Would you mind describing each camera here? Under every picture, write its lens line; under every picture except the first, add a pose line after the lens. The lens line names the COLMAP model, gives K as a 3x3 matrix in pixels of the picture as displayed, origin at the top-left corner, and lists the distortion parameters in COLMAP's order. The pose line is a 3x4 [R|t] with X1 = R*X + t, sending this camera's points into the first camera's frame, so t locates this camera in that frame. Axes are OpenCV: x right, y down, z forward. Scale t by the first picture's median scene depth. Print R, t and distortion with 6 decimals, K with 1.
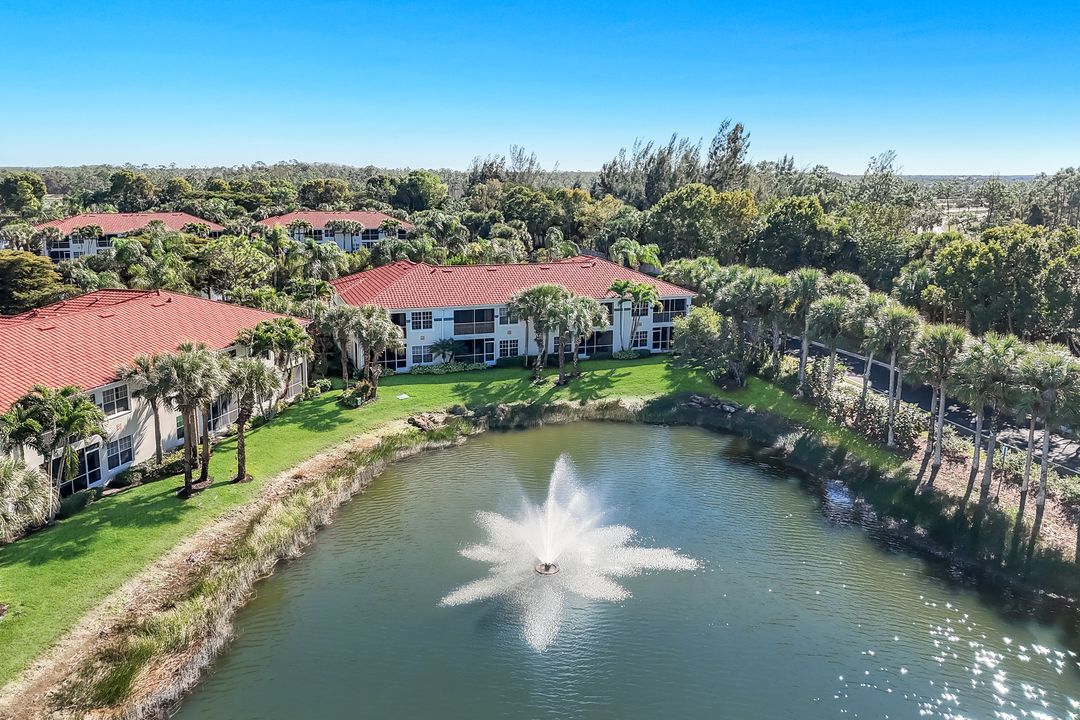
lens RADIAL K [[805.2, 0, 540.0], [0, 805.2, 360.0], [0, 0, 1]] dist [0.091225, -0.096494]
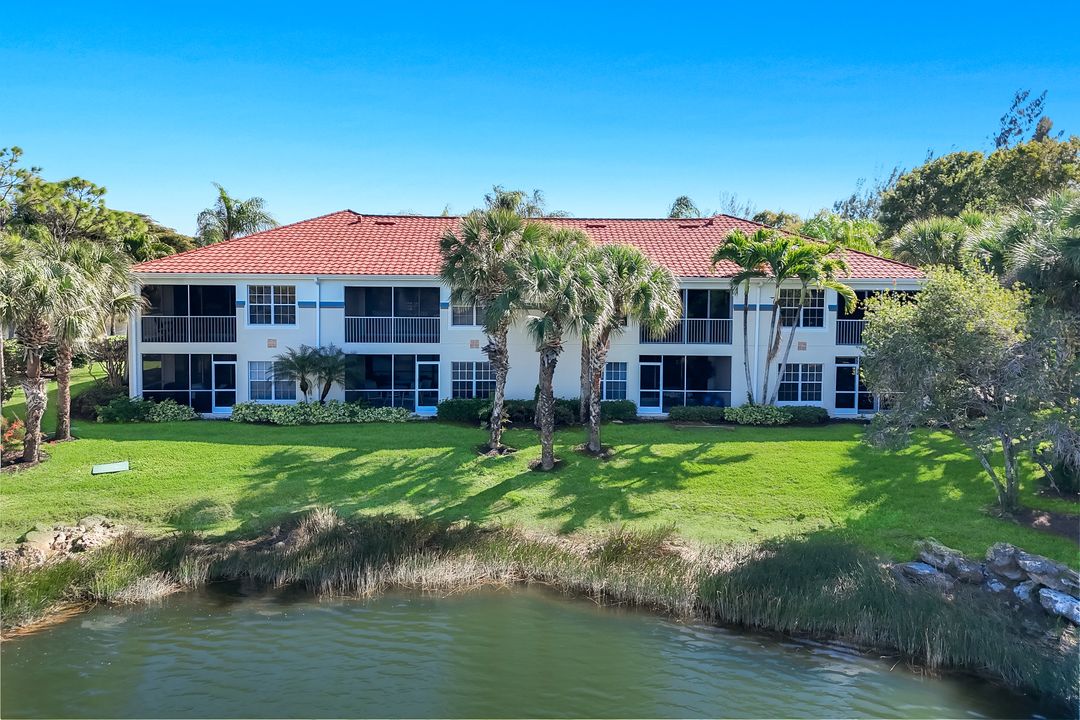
lens RADIAL K [[805.2, 0, 540.0], [0, 805.2, 360.0], [0, 0, 1]] dist [0.091225, -0.096494]
pose [[0.954539, 0.037420, -0.295727, 0.130369], [-0.069945, 0.992508, -0.100178, 0.016445], [0.289762, 0.116308, 0.950005, 0.609124]]
